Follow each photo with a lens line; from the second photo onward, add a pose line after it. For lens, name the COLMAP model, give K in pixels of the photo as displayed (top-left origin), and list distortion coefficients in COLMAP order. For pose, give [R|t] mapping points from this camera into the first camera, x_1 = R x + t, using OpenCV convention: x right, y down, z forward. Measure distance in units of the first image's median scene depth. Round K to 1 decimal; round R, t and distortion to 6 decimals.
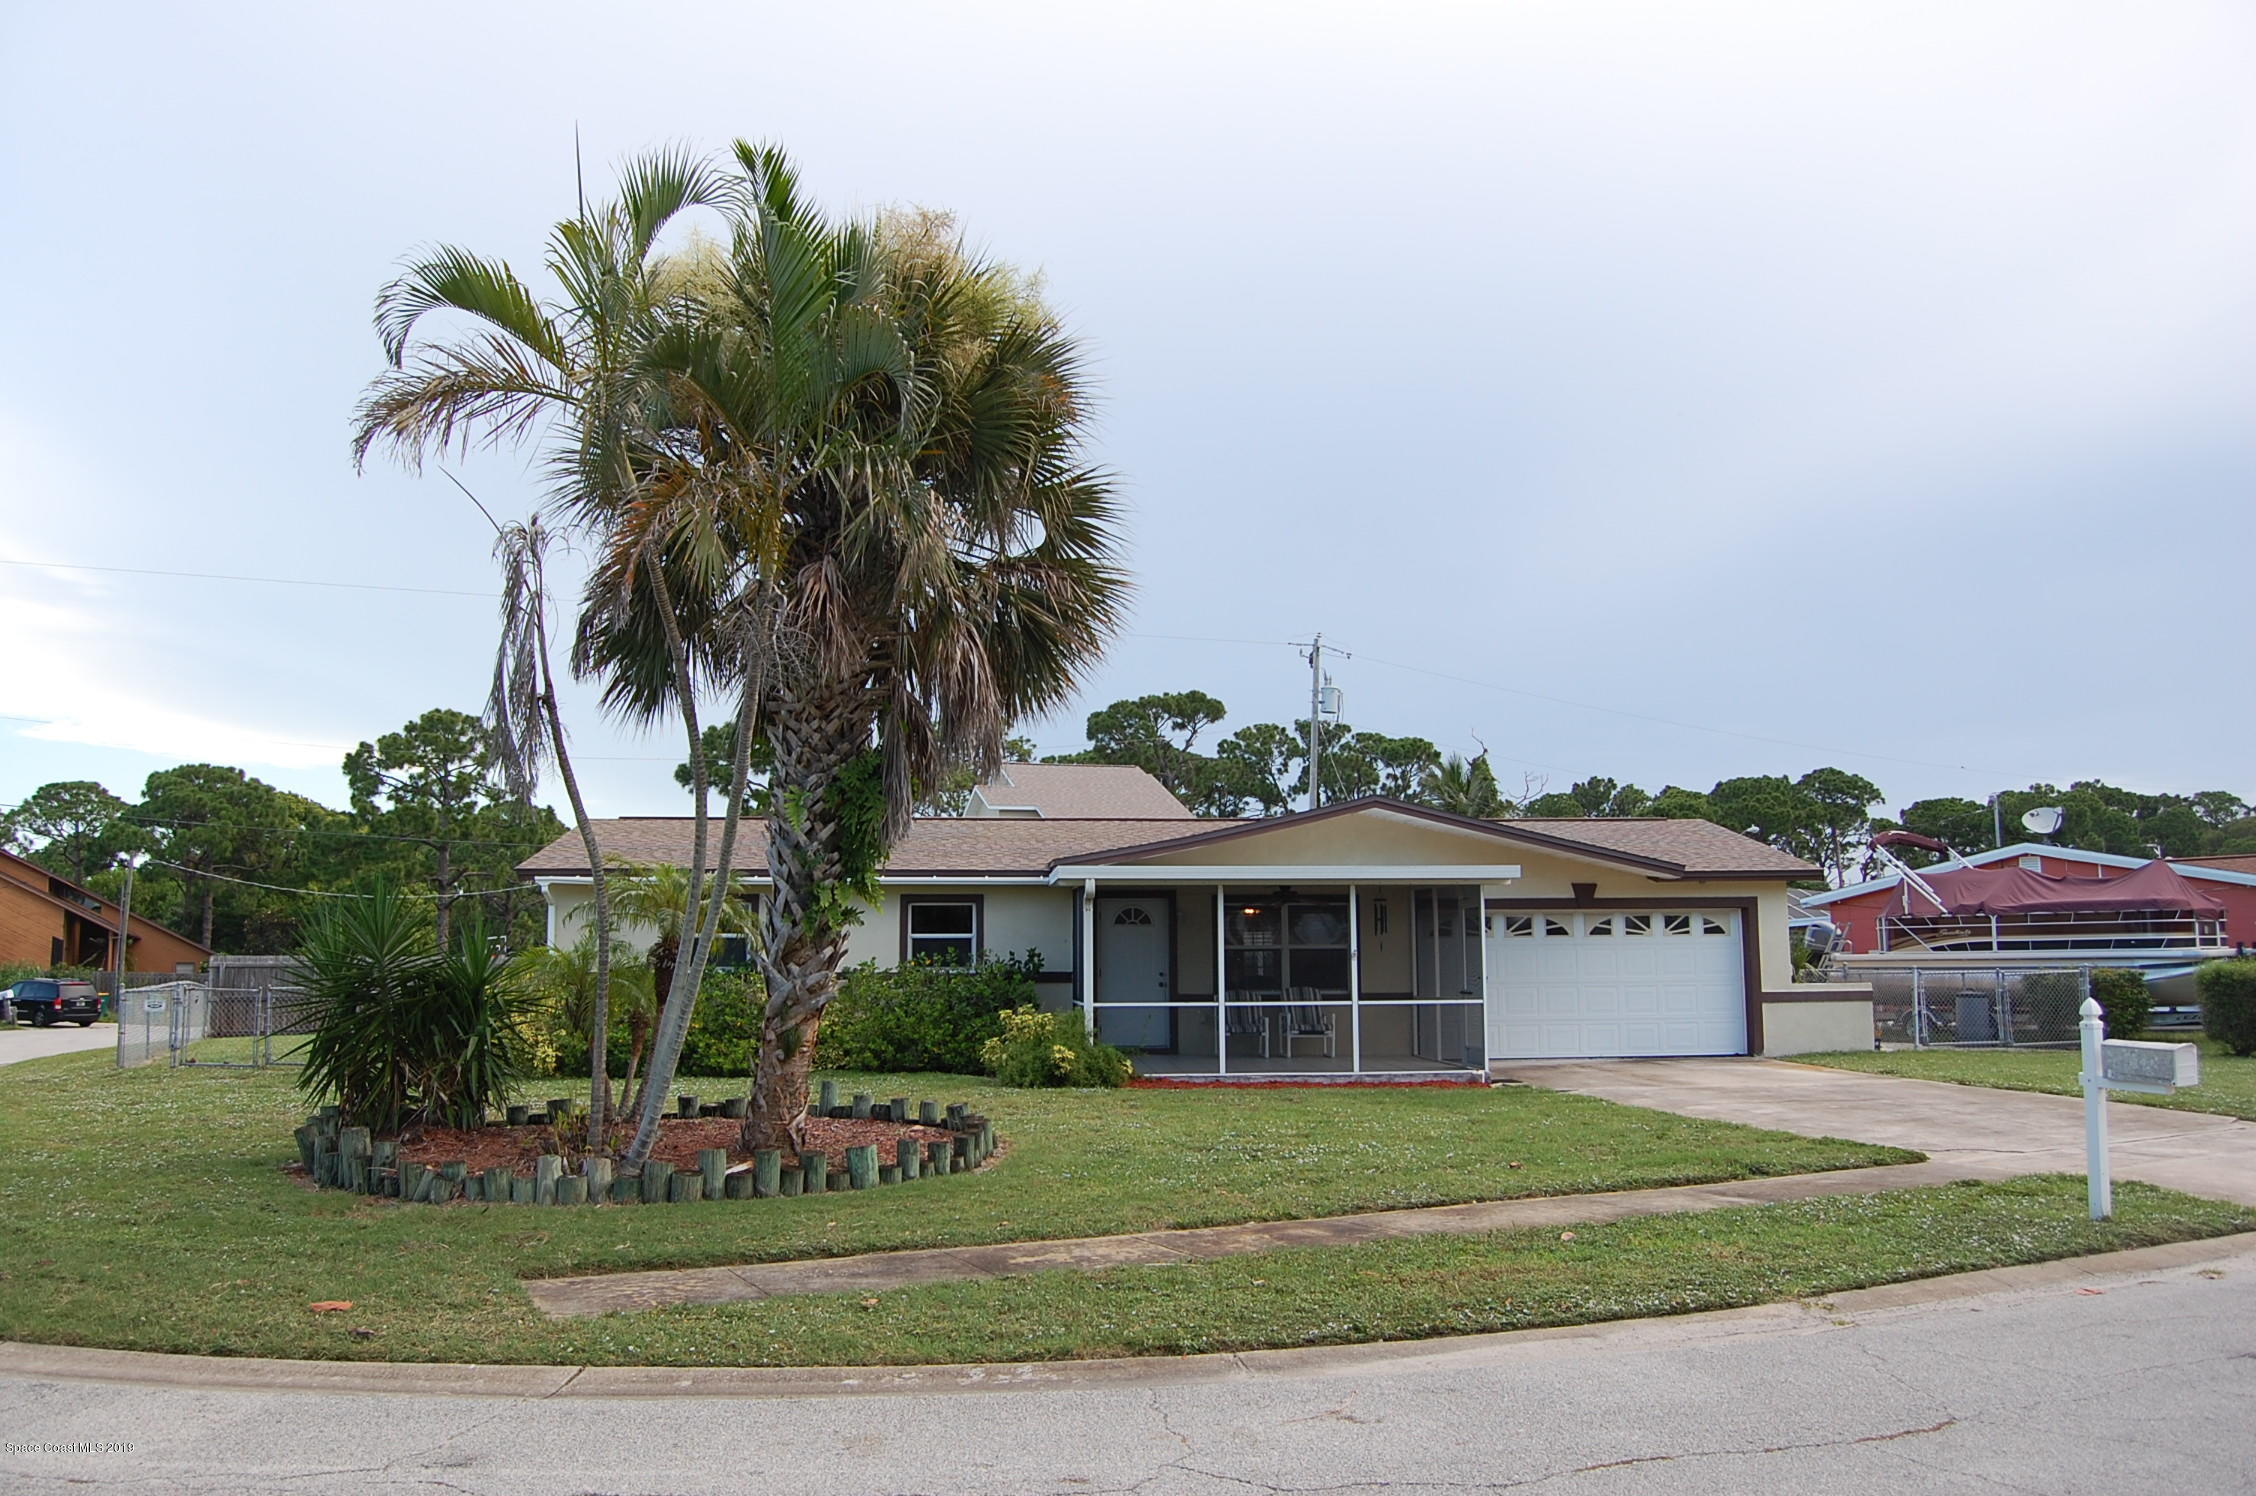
lens RADIAL K [[1757.1, 0, 1128.2], [0, 1757.1, 749.4], [0, 0, 1]] dist [-0.084937, 0.024725]
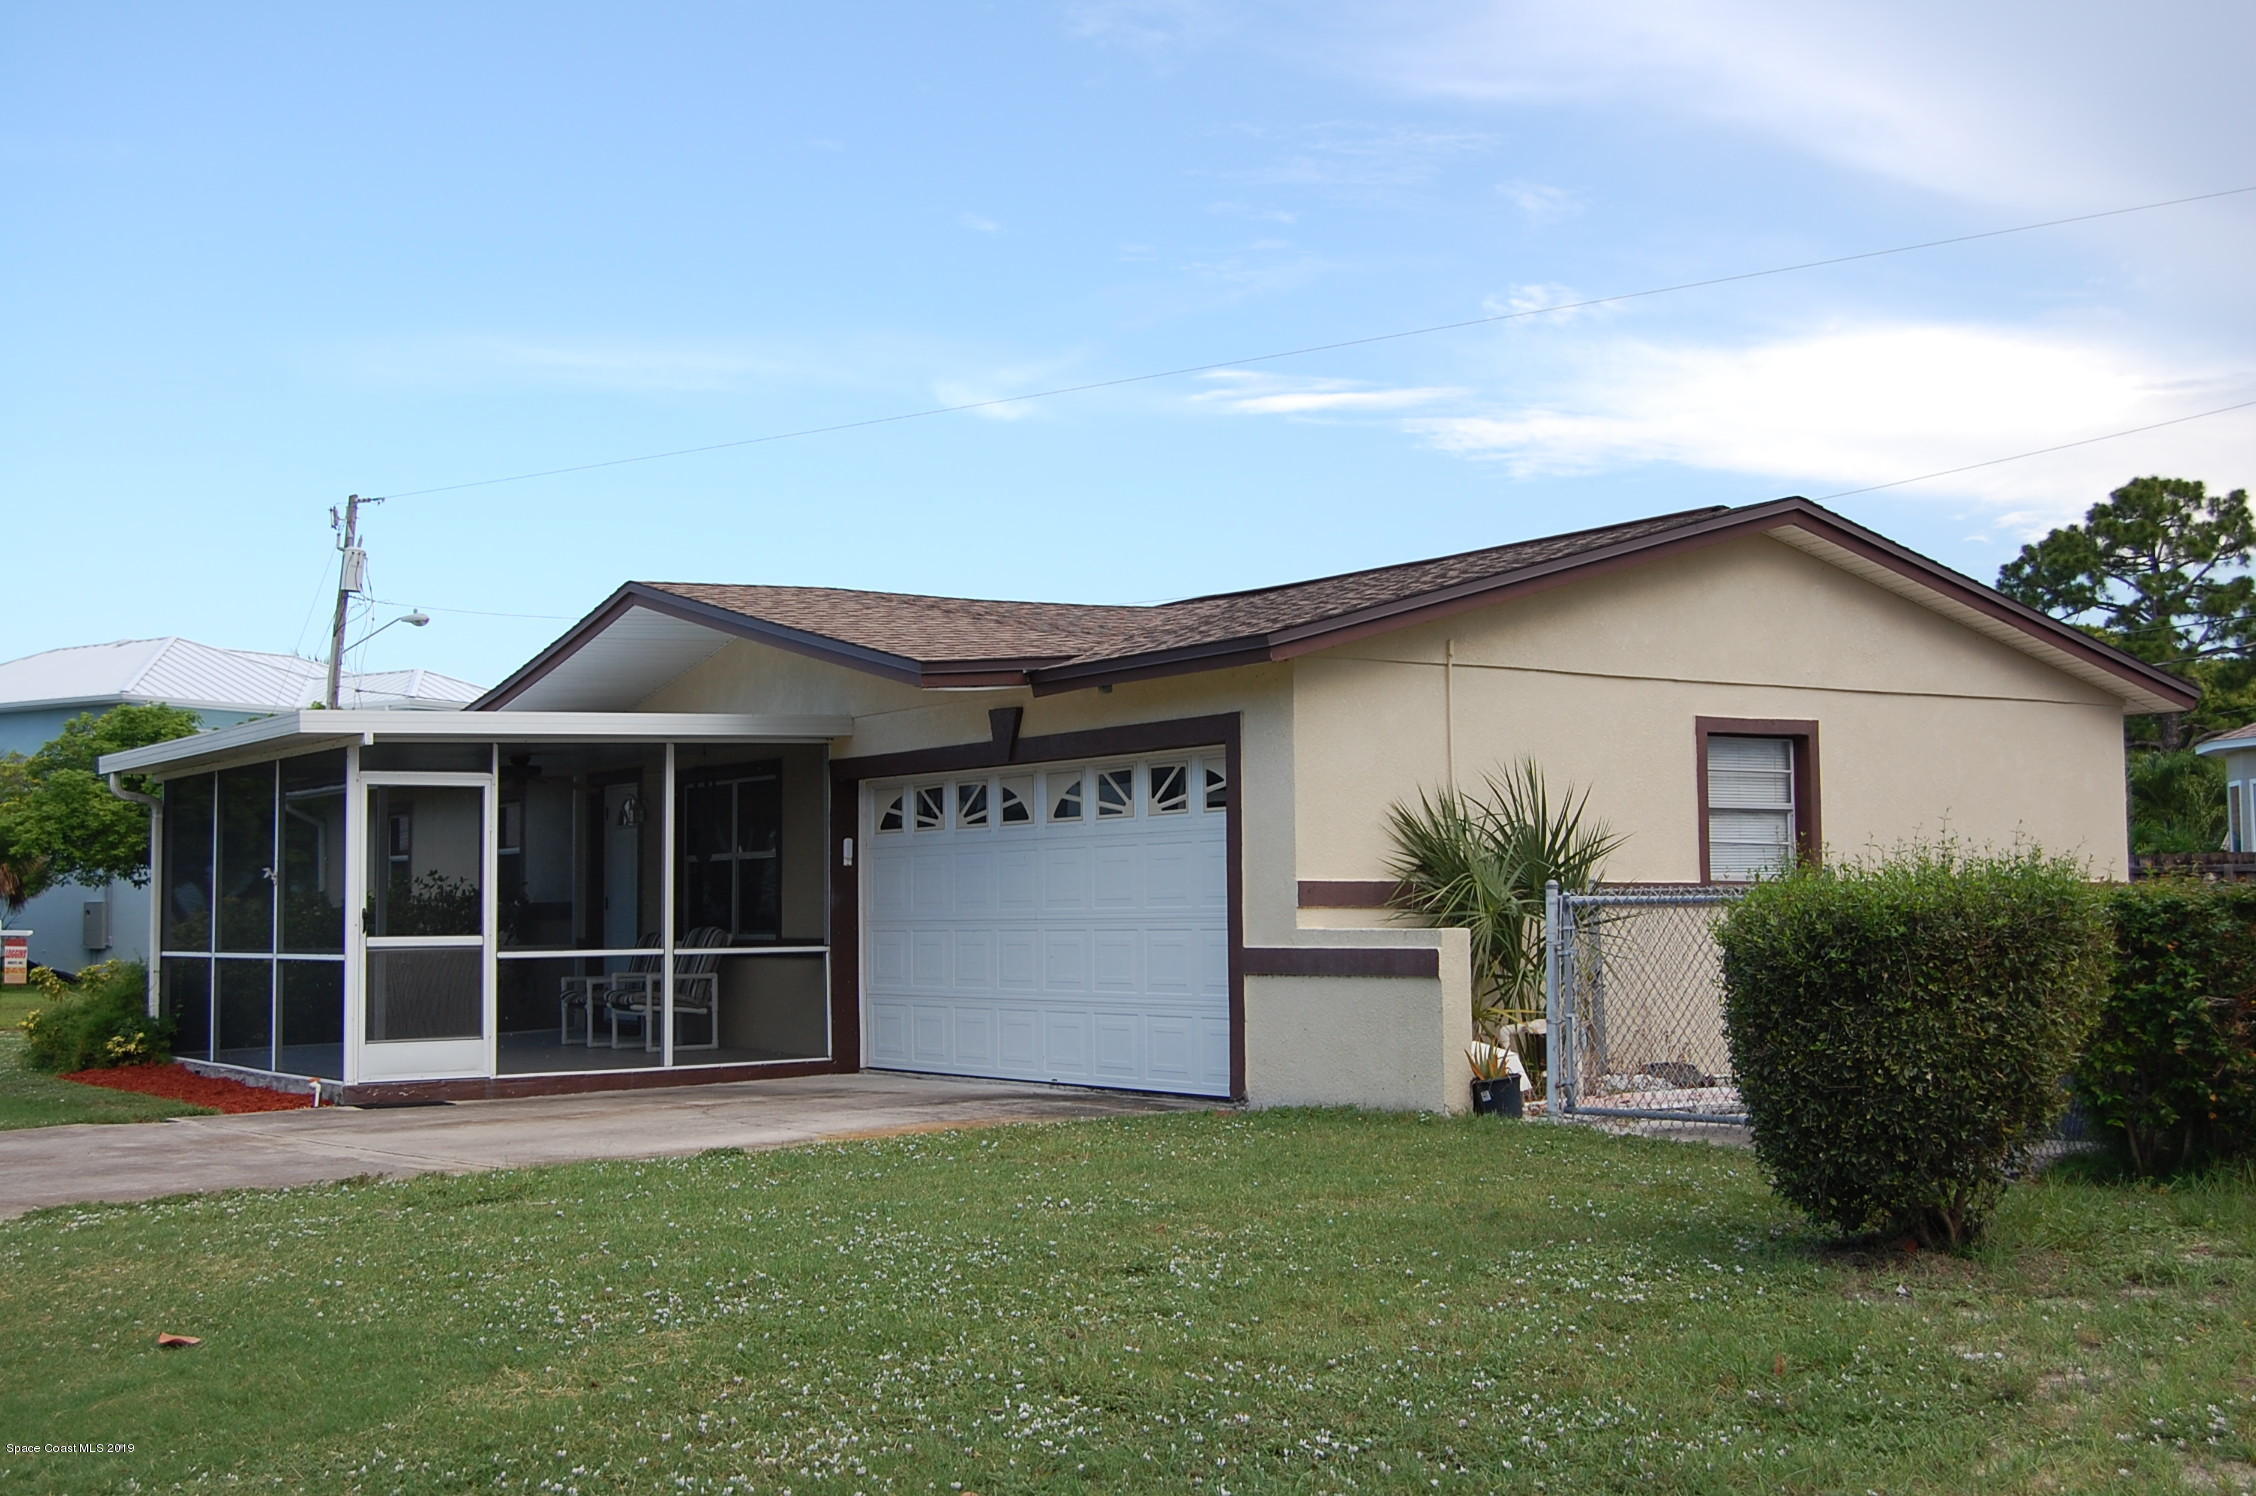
lens RADIAL K [[2717.4, 0, 1126.9], [0, 2717.4, 746.7], [0, 0, 1]] dist [-0.036884, 0.000000]
pose [[0.410906, -0.054755, -0.910032, 0.927635], [0.121492, 0.992580, -0.004865, 0.093694], [0.903546, -0.108562, 0.414510, 0.724496]]
